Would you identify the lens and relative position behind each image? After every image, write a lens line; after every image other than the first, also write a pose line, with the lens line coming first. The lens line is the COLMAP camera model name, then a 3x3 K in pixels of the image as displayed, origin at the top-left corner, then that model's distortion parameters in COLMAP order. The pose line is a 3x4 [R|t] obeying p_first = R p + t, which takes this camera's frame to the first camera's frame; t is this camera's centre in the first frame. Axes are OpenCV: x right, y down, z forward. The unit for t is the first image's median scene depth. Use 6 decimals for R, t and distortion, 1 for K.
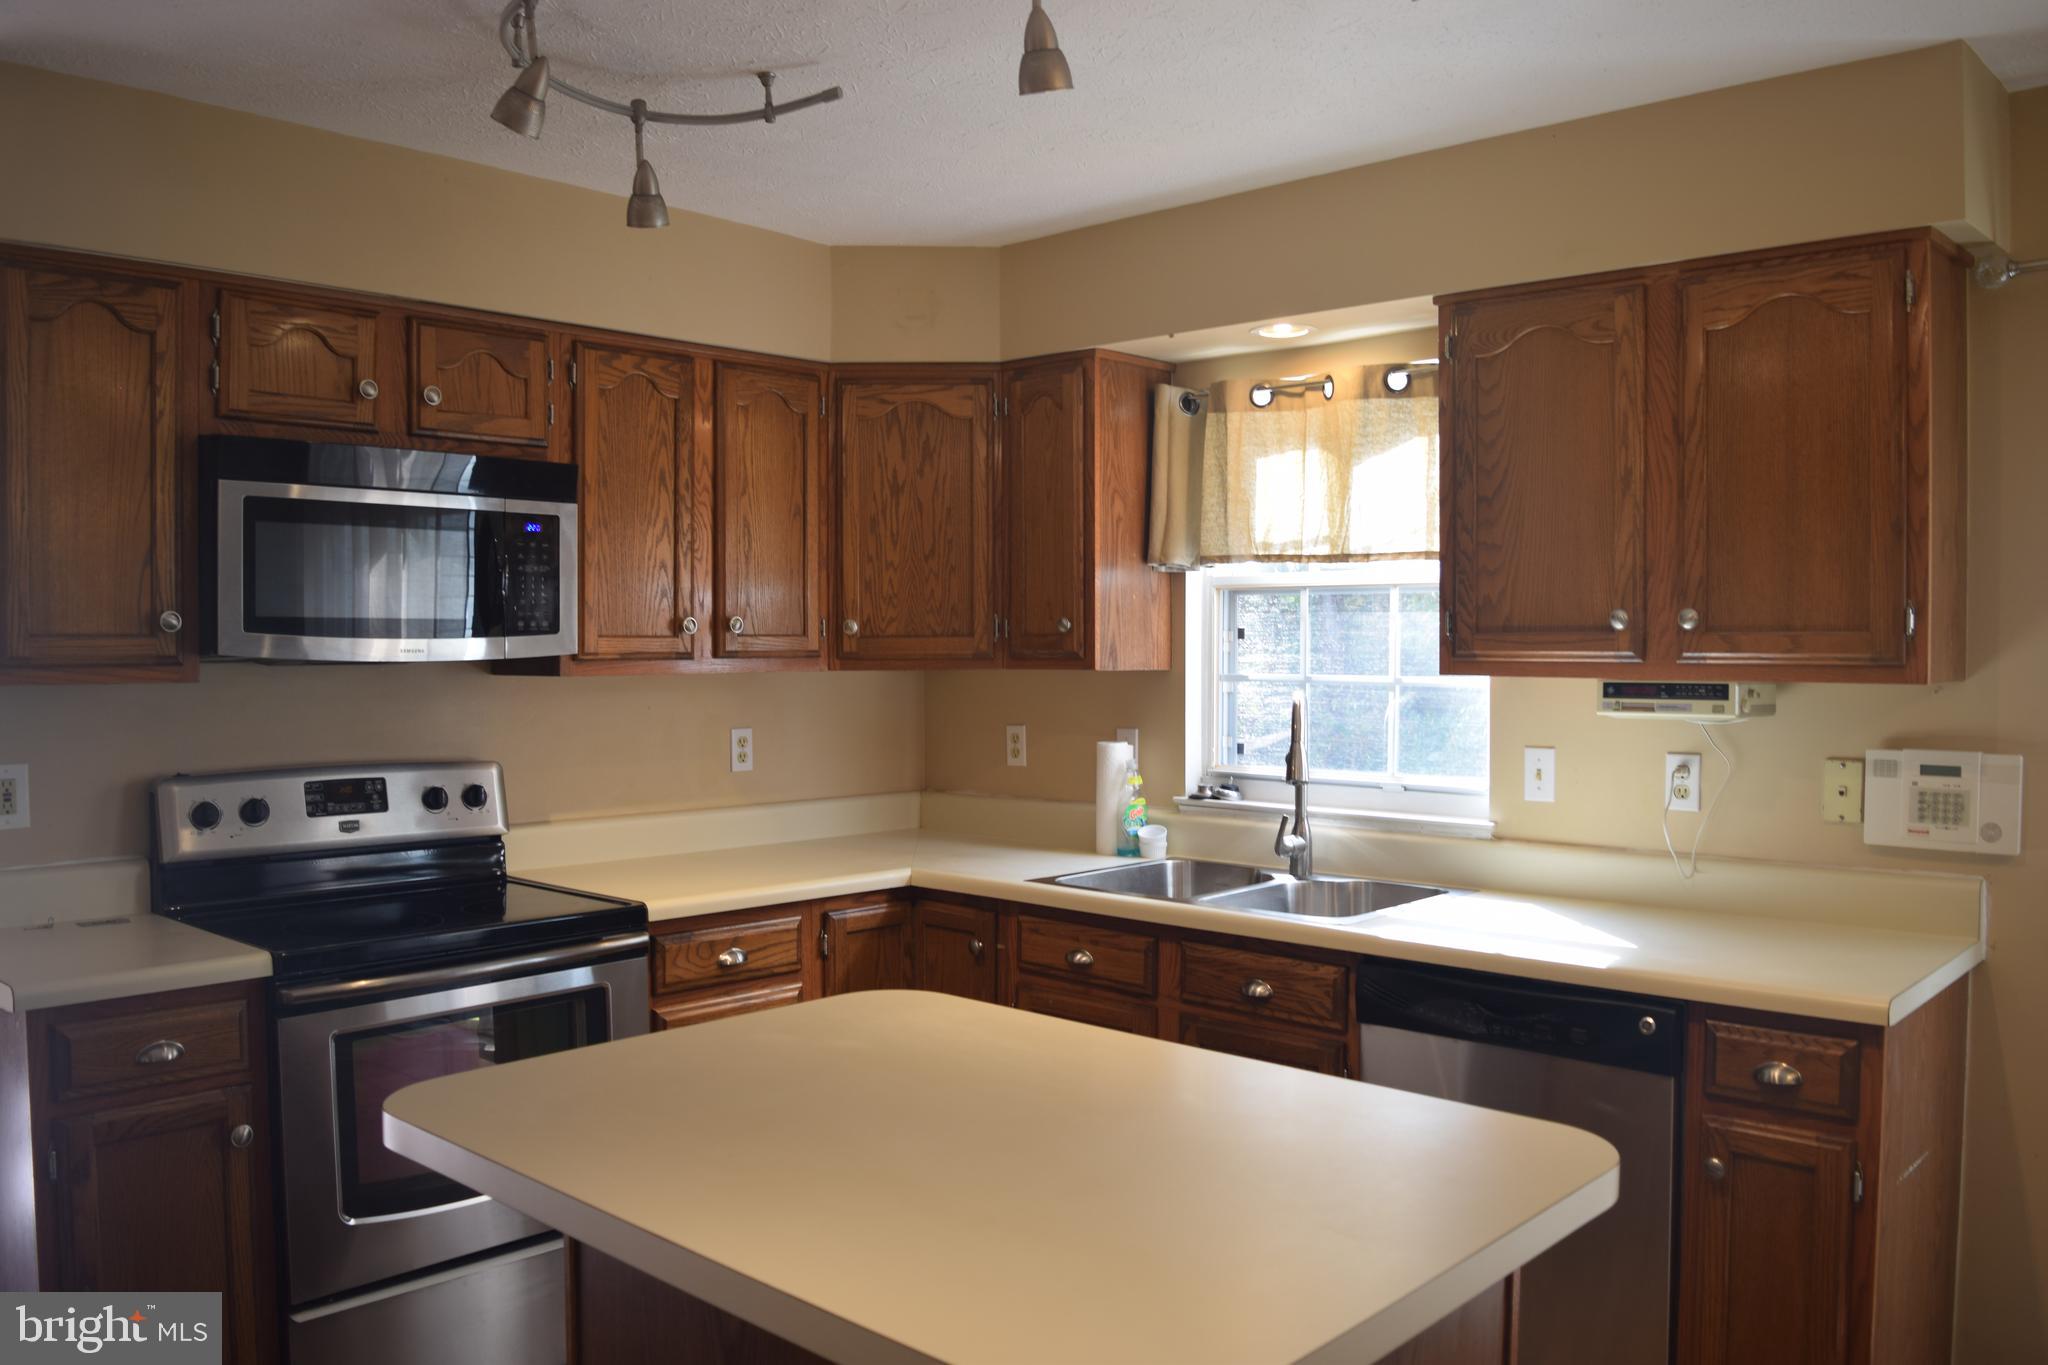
lens RADIAL K [[1606.7, 0, 1024.7], [0, 1606.7, 683.5], [0, 0, 1]] dist [-0.084596, 0.003155]
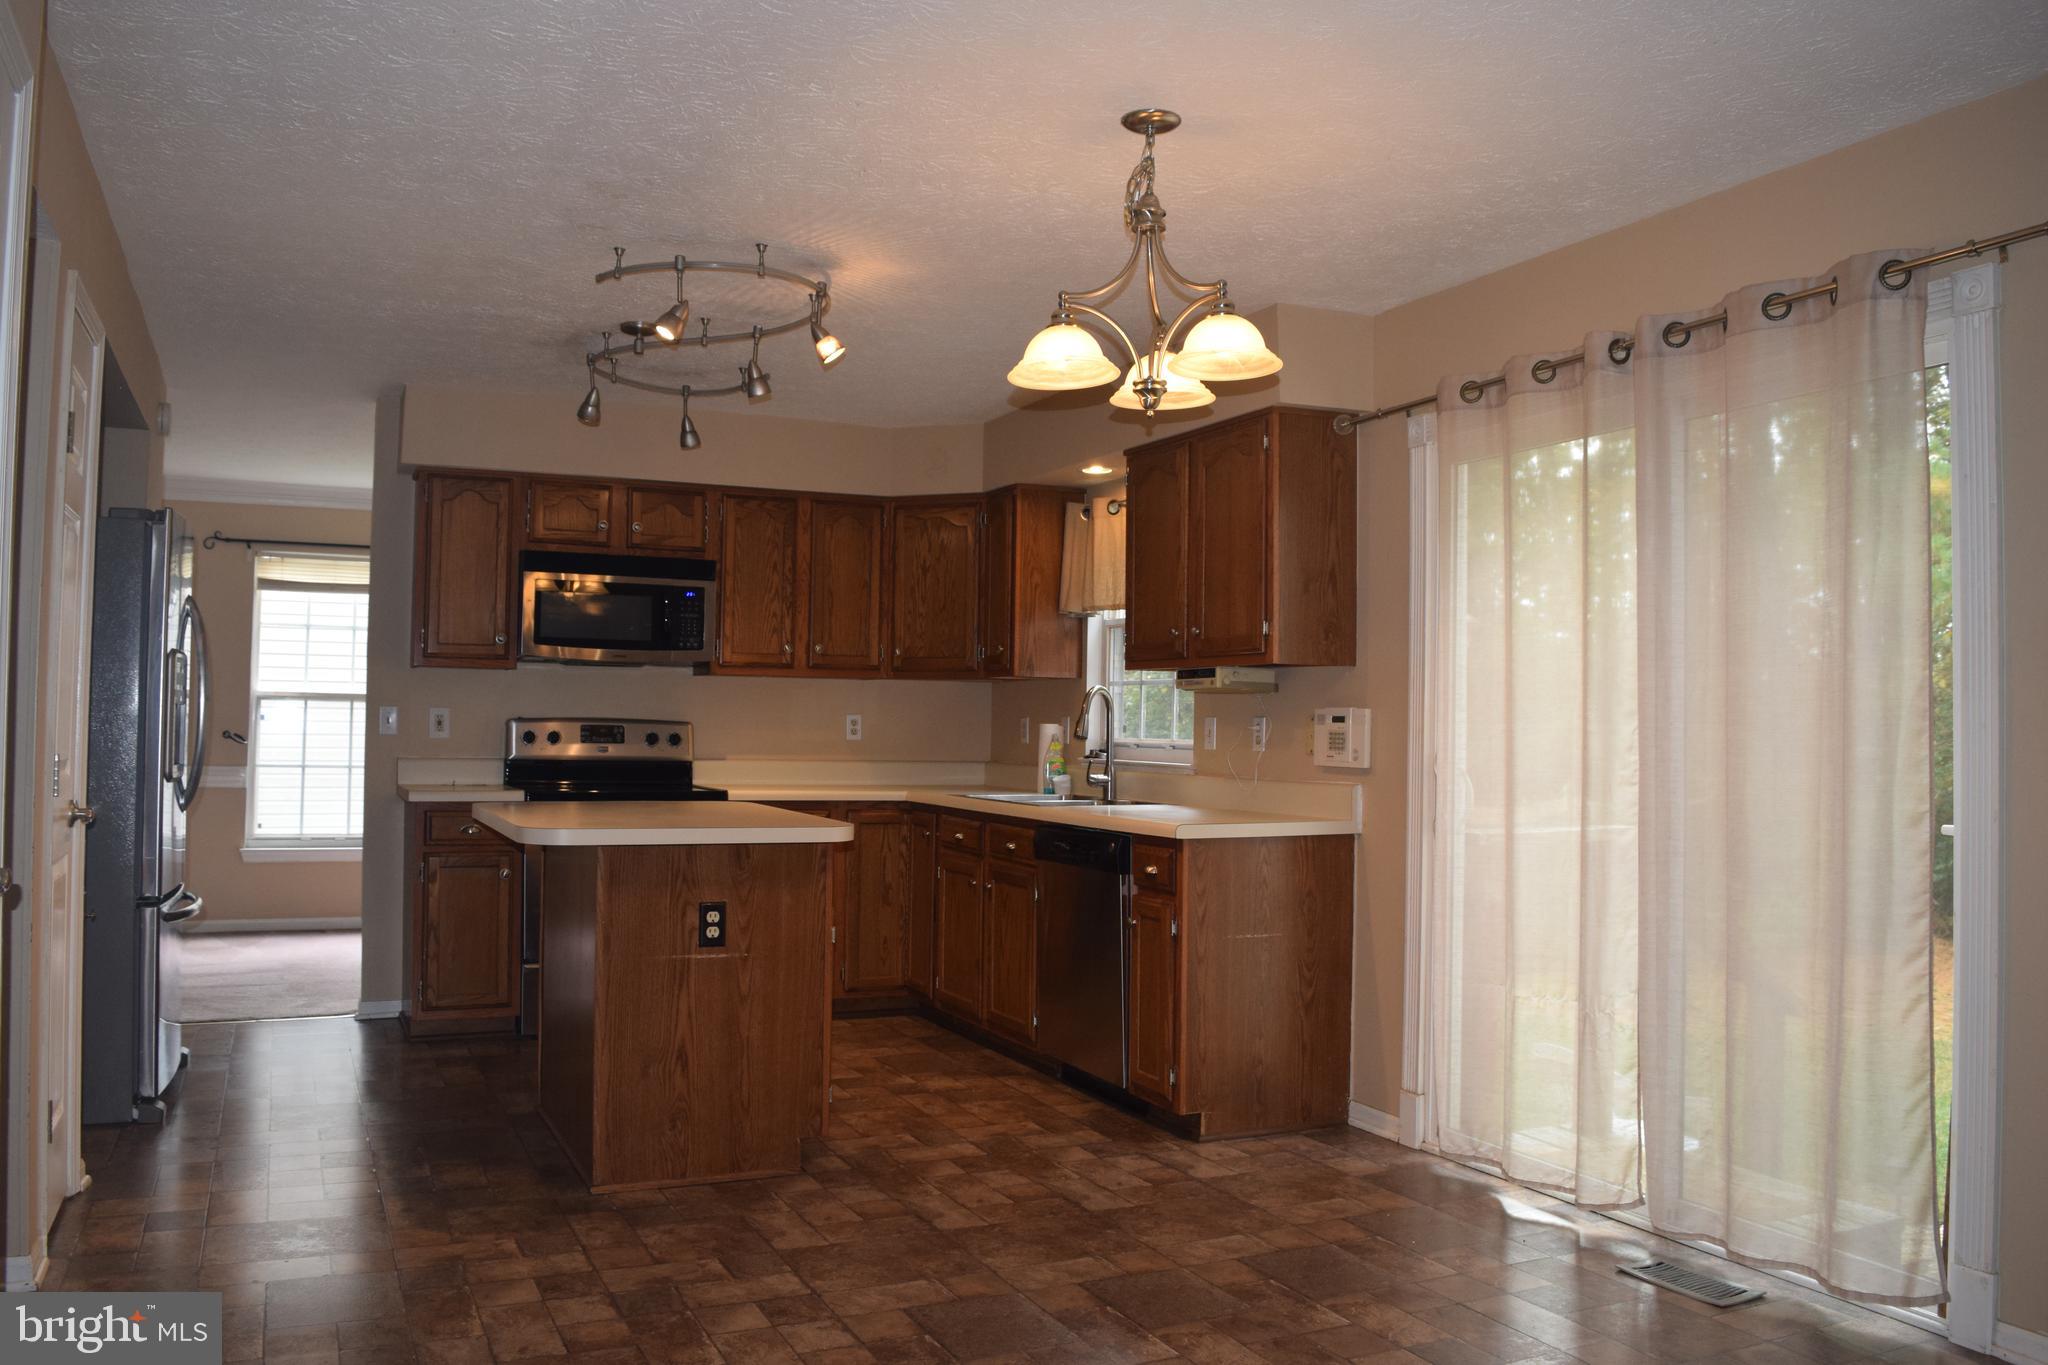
lens RADIAL K [[1606.7, 0, 1022.0], [0, 1606.7, 685.6], [0, 0, 1]] dist [-0.084596, 0.003155]
pose [[0.925851, 0.004226, -0.377864, 0.731894], [-0.024459, 0.998511, -0.048765, 0.088971], [0.377095, 0.054391, 0.924576, -0.574905]]
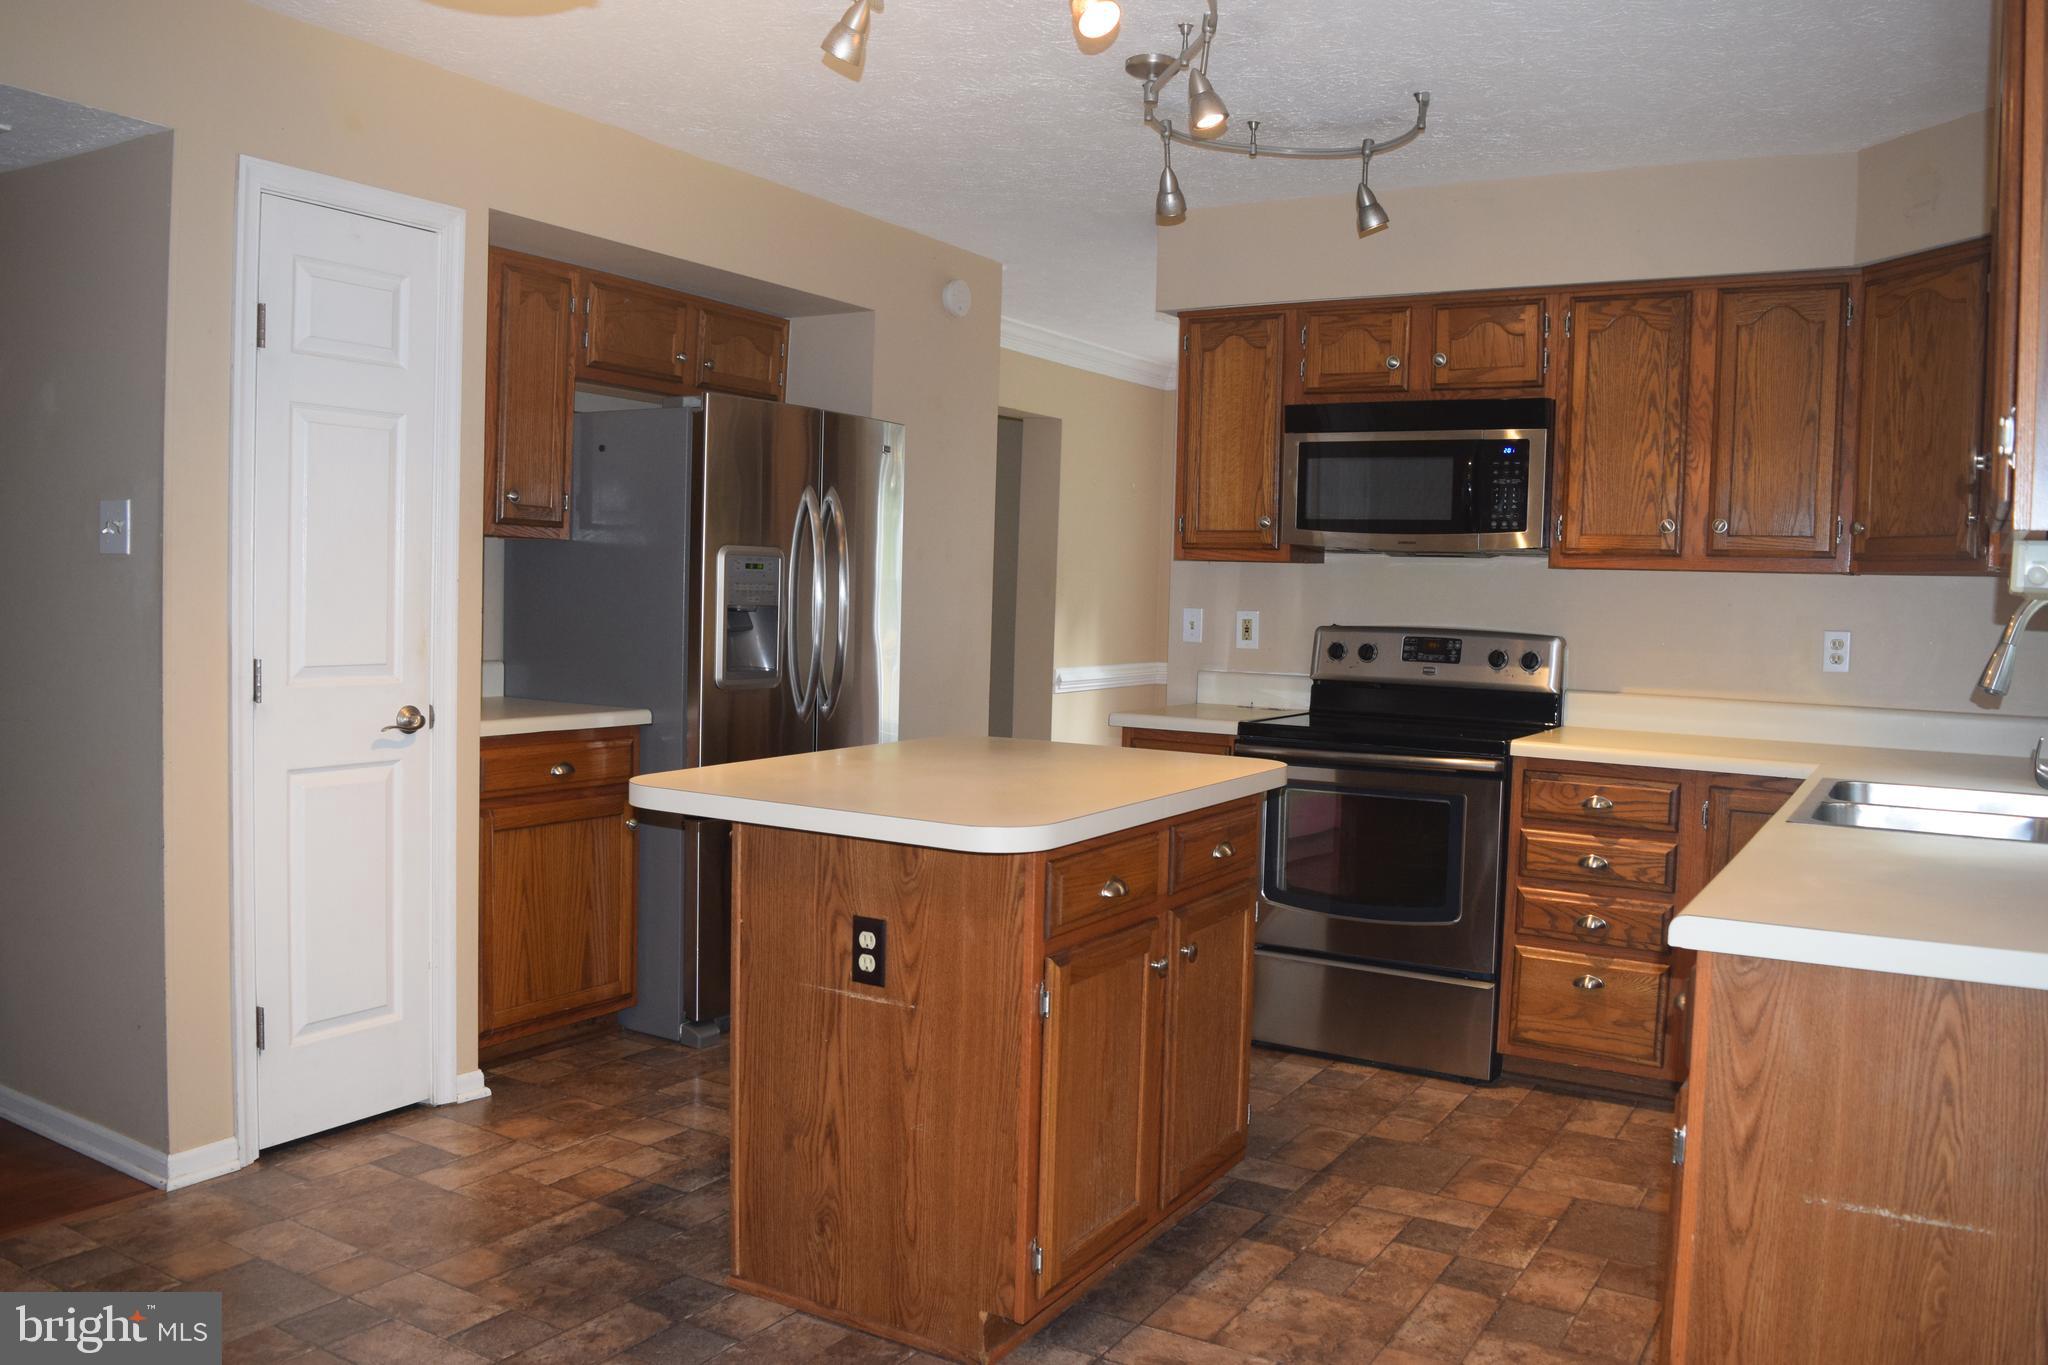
lens RADIAL K [[1606.7, 0, 1020.1], [0, 1606.7, 676.3], [0, 0, 1]] dist [-0.084596, 0.003155]
pose [[0.202721, 0.061594, -0.977298, 0.838146], [-0.051585, 0.997306, 0.052154, 0.037089], [0.977877, 0.039842, 0.205352, 0.325141]]
